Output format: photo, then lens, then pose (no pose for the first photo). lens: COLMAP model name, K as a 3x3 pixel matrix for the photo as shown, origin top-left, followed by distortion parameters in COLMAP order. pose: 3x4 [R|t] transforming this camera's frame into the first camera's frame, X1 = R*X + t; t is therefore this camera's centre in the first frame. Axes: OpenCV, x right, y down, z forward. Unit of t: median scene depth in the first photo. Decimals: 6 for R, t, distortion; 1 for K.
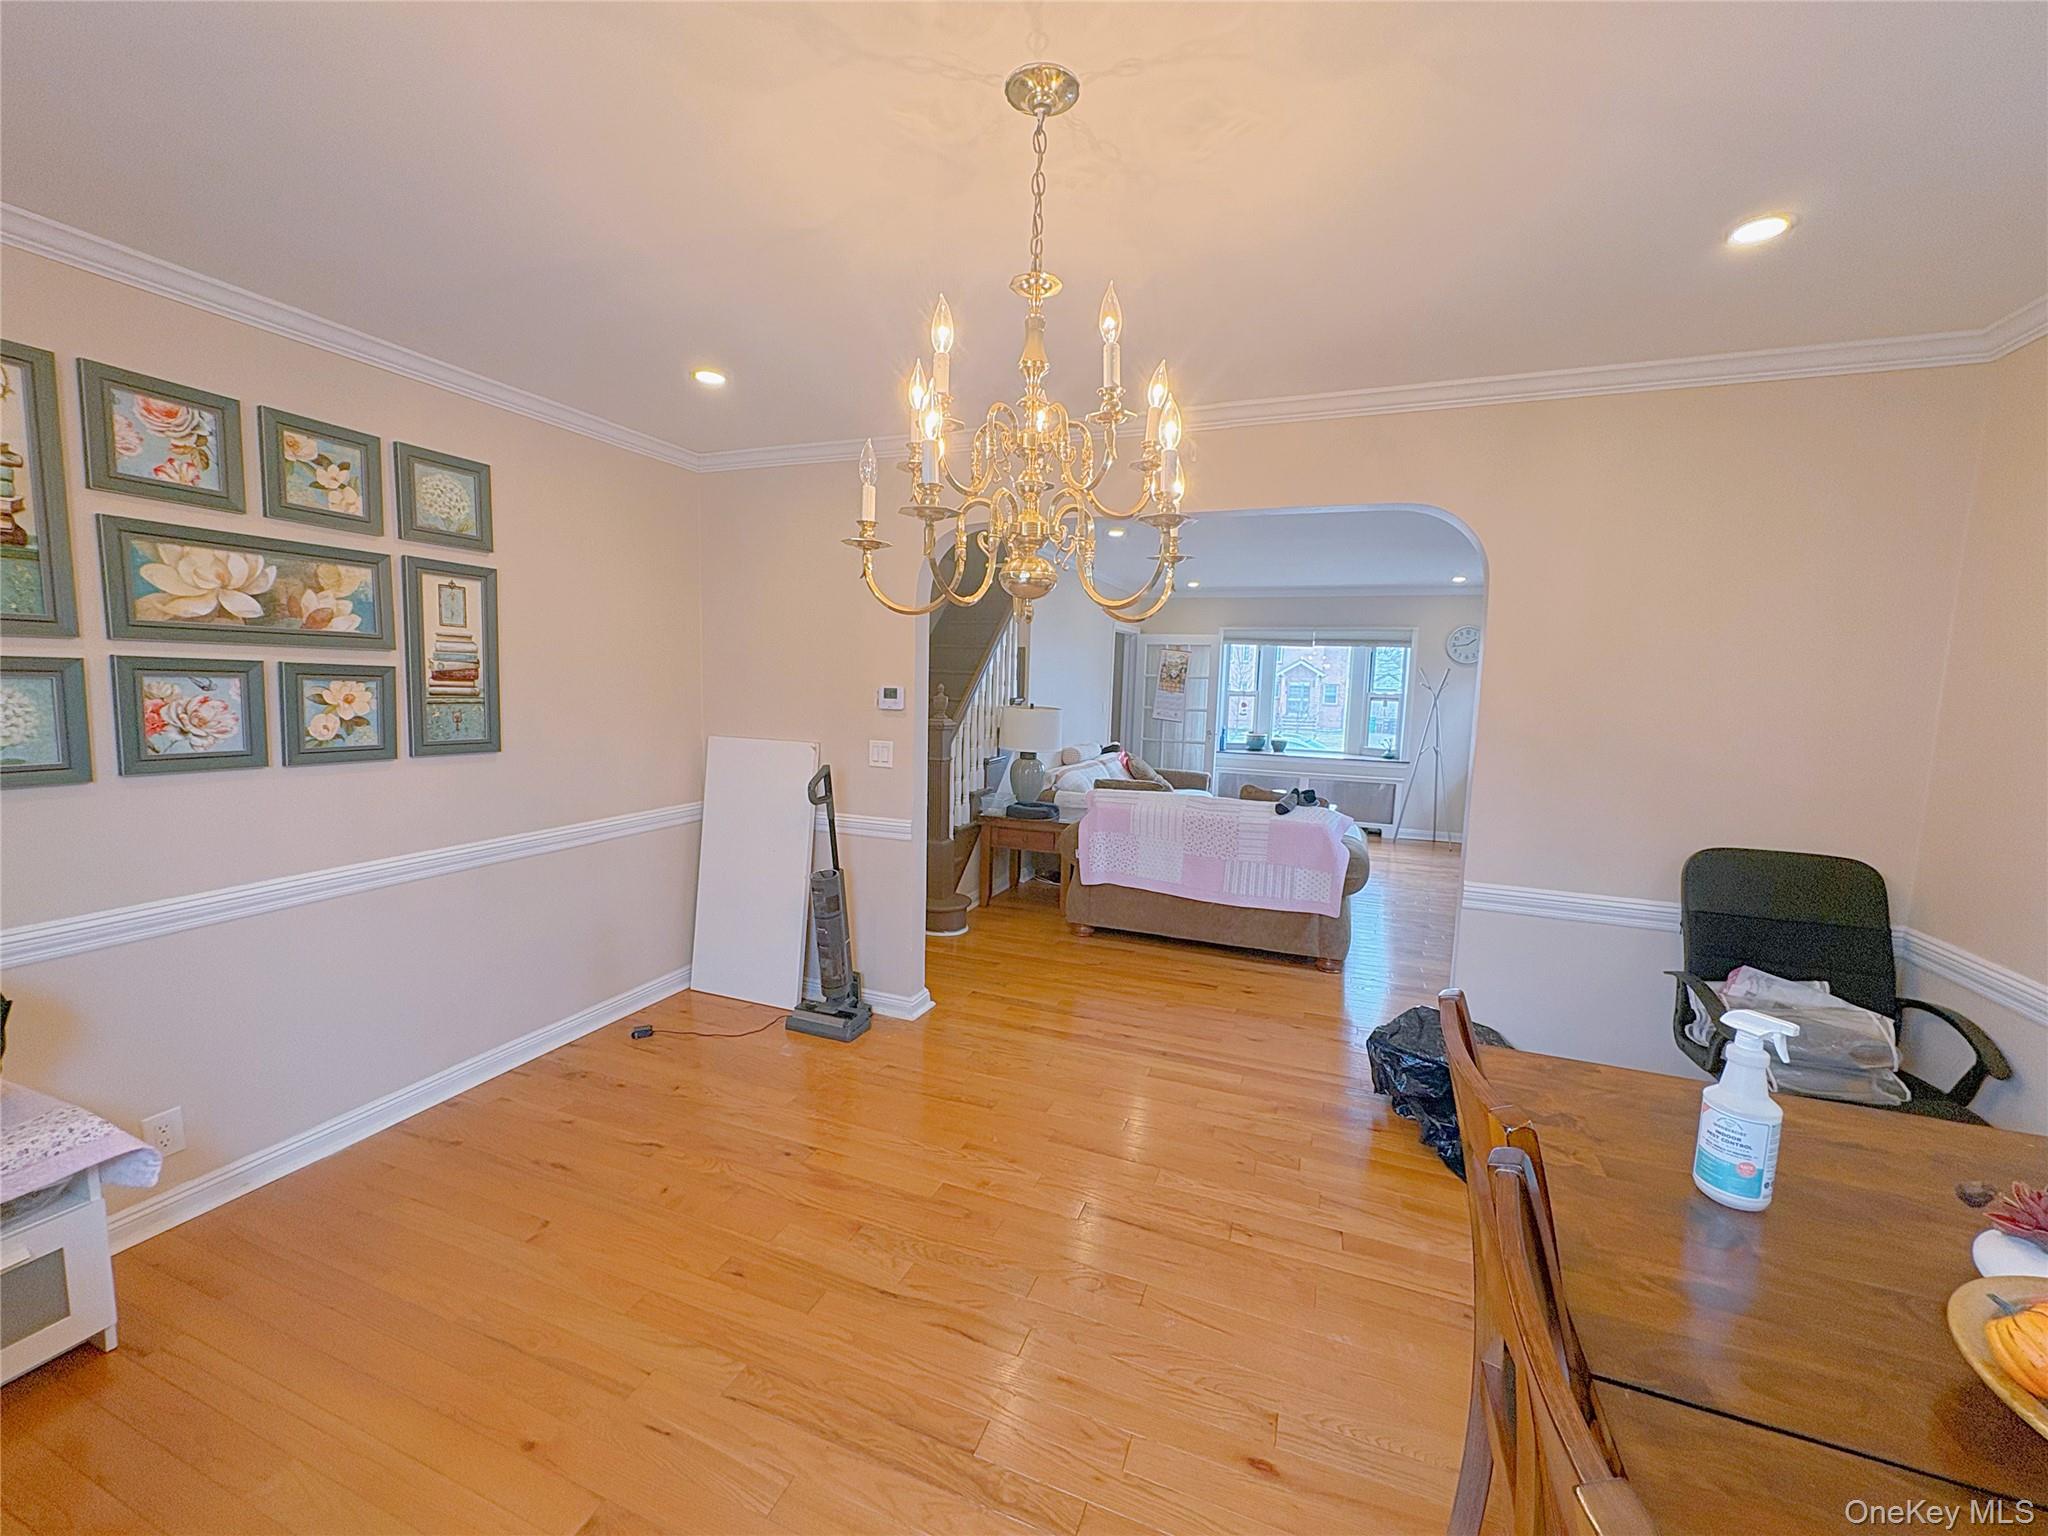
lens RADIAL K [[809.0, 0, 1025.8], [0, 809.0, 751.6], [0, 0, 1]] dist [-0.000033, -0.000544]
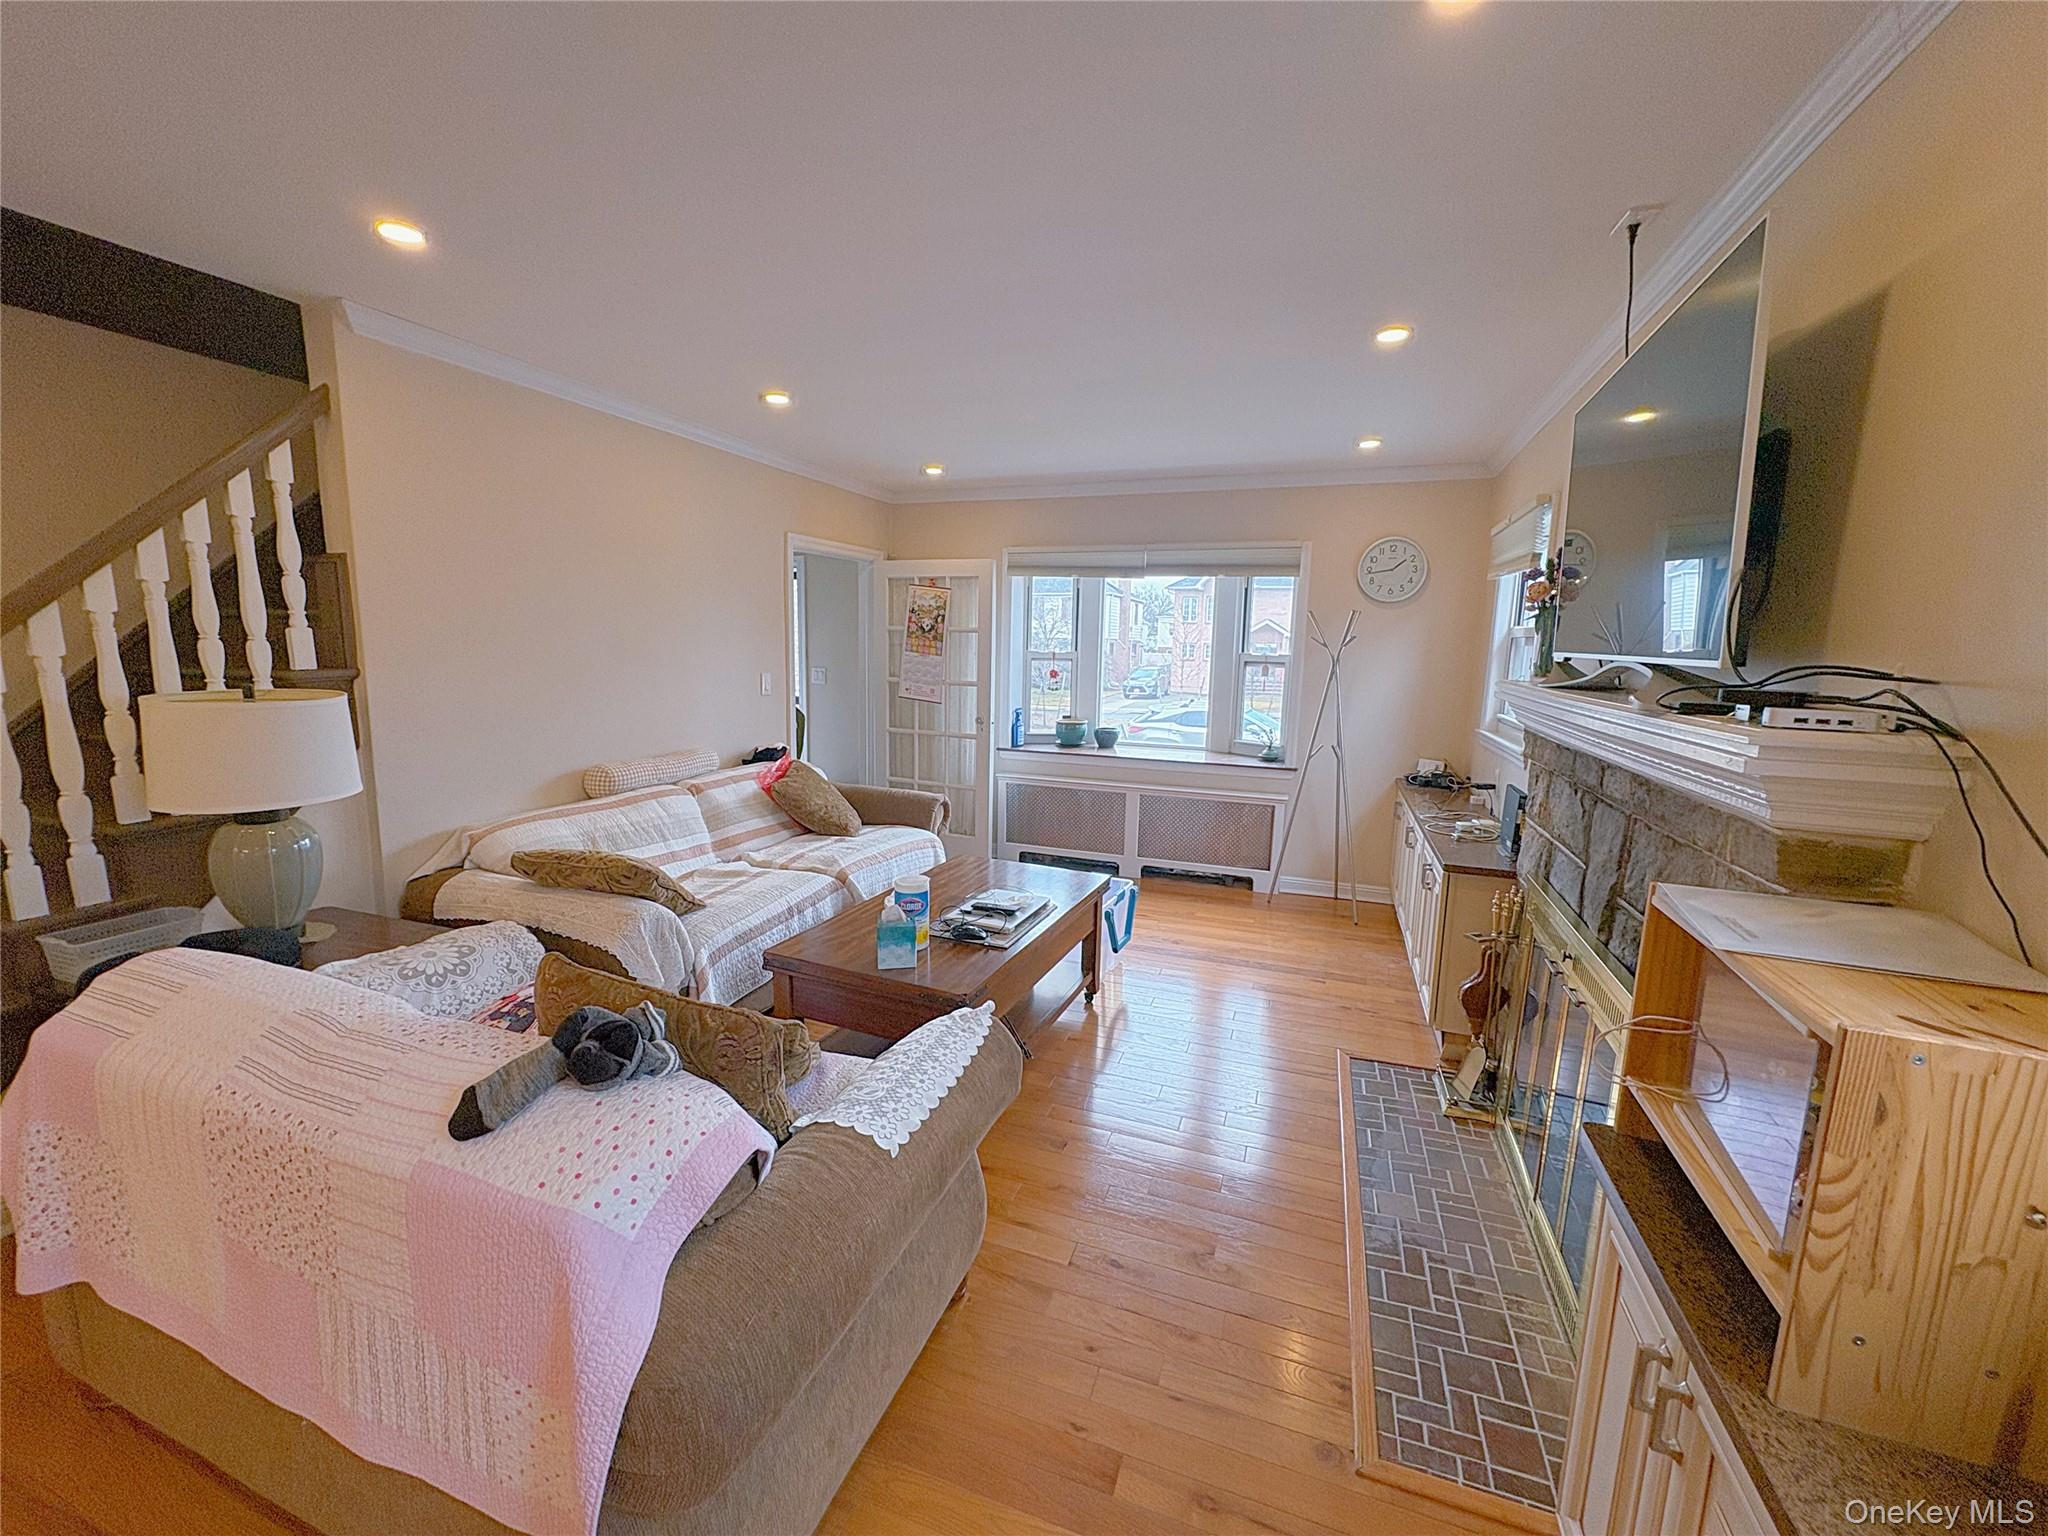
lens RADIAL K [[809.0, 0, 1024.6], [0, 809.0, 765.6], [0, 0, 1]] dist [-0.000033, -0.000544]
pose [[0.999834, -0.007362, 0.016686, 0.799407], [0.006284, 0.997943, 0.063794, -0.090530], [-0.017121, -0.063678, 0.997824, 1.228066]]
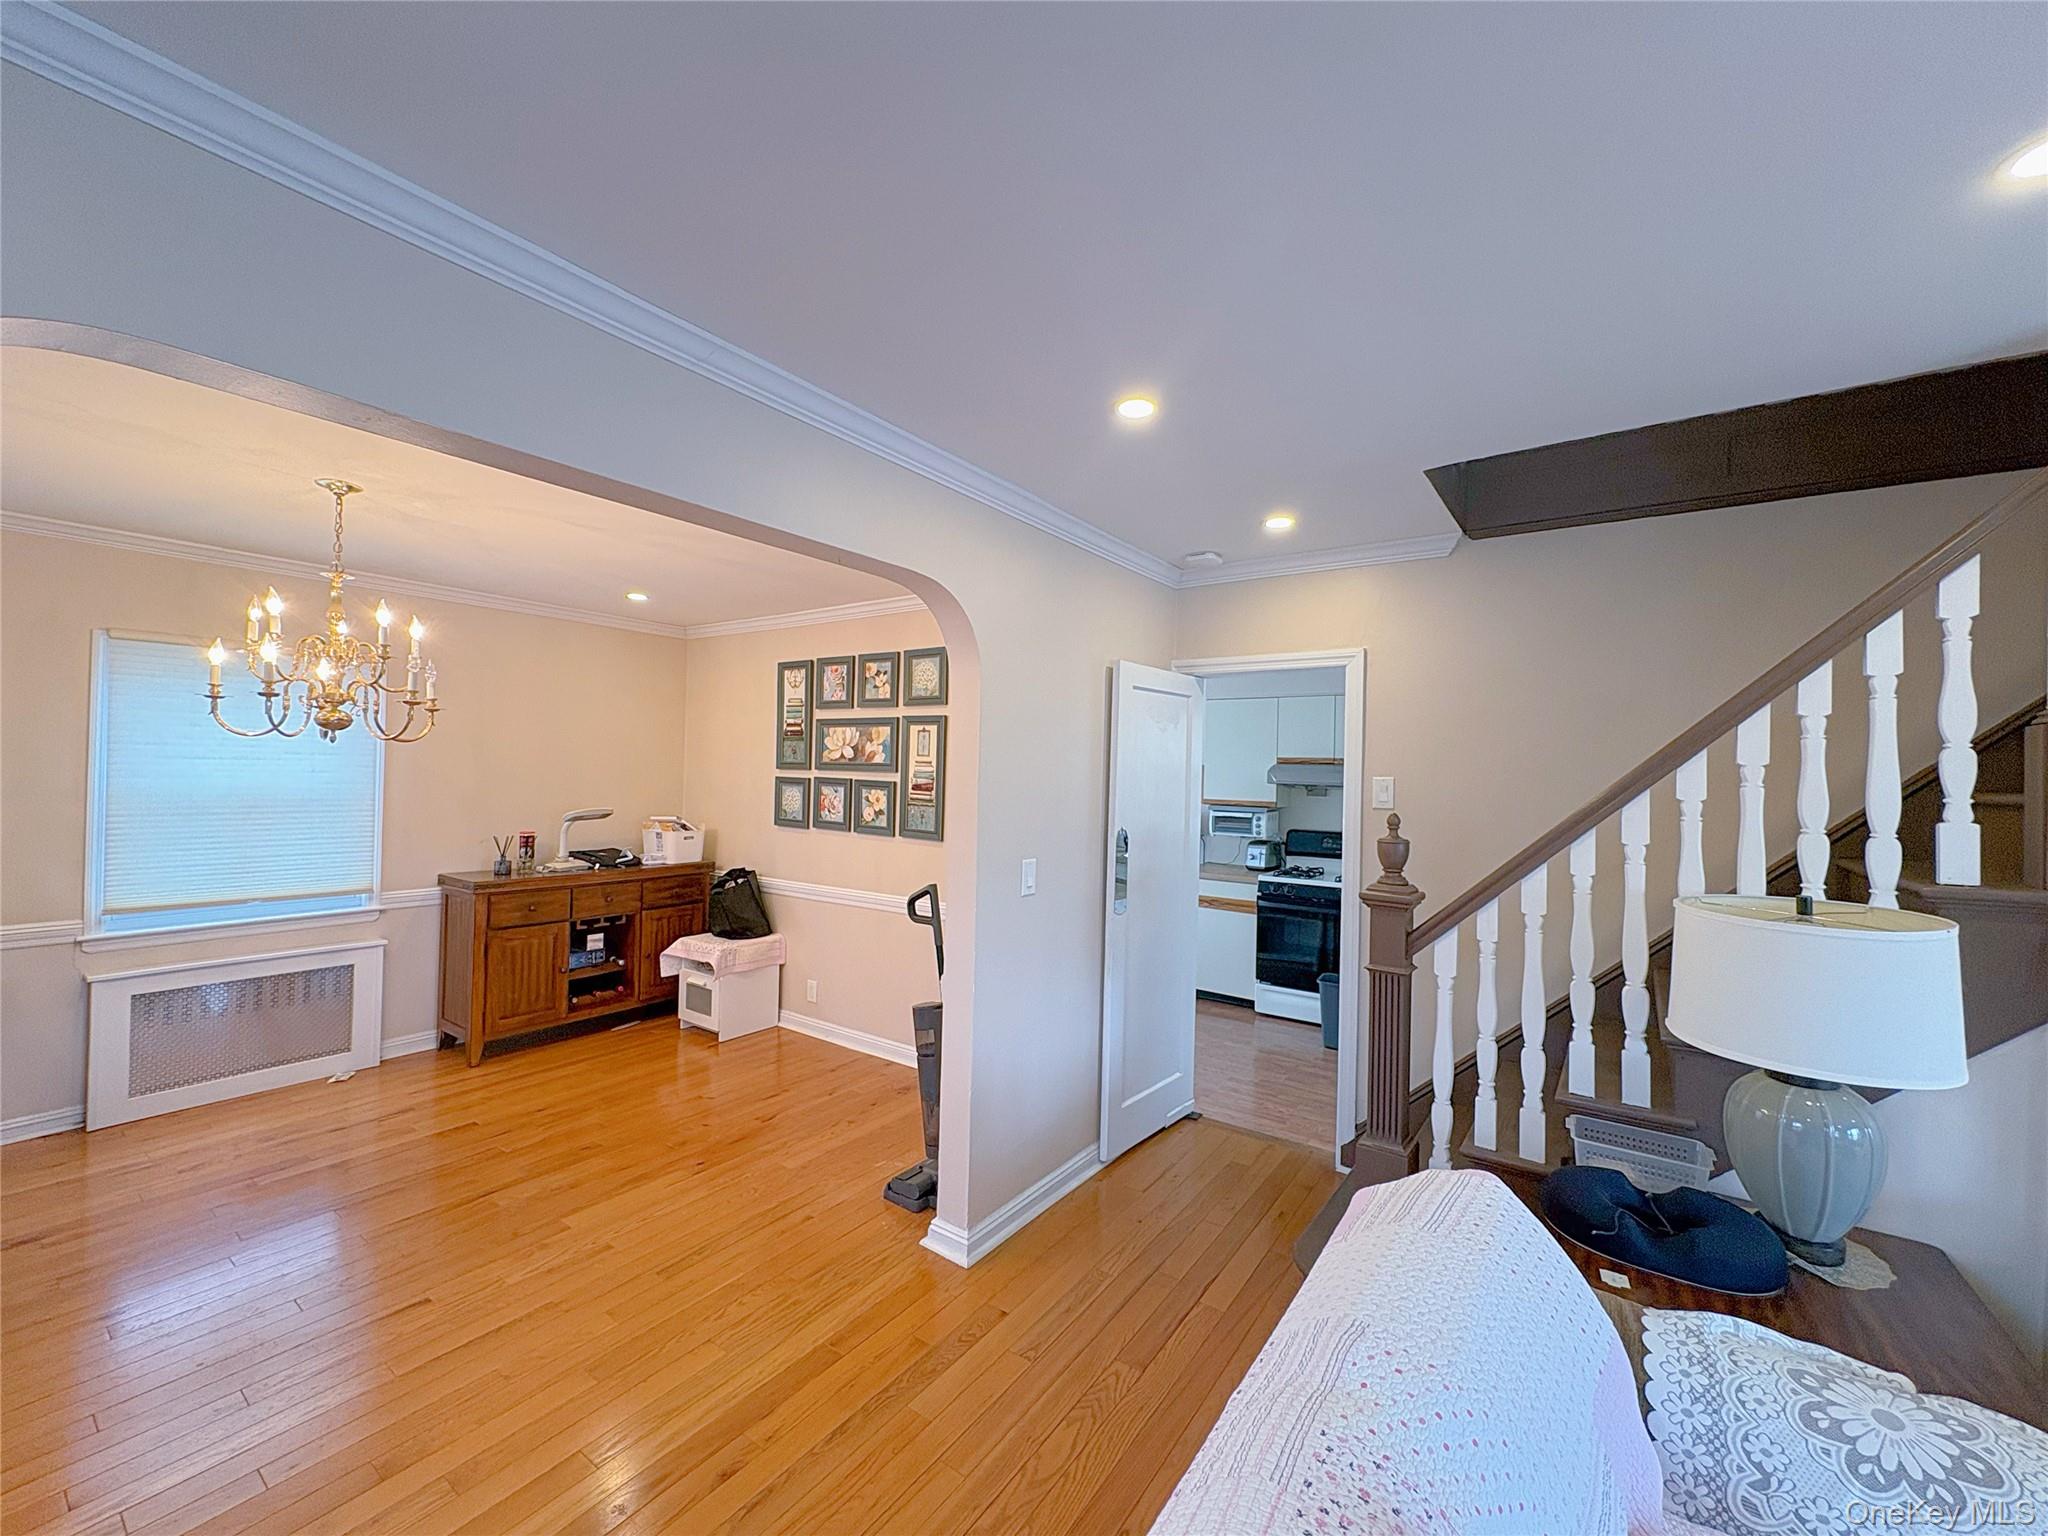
lens RADIAL K [[809.0, 0, 1027.6], [0, 809.0, 766.3], [0, 0, 1]] dist [-0.000033, -0.000544]
pose [[-0.246845, -0.041115, -0.968182, 0.773515], [-0.118630, 0.992867, -0.011917, -0.146299], [0.961766, 0.111914, -0.249961, 1.645775]]
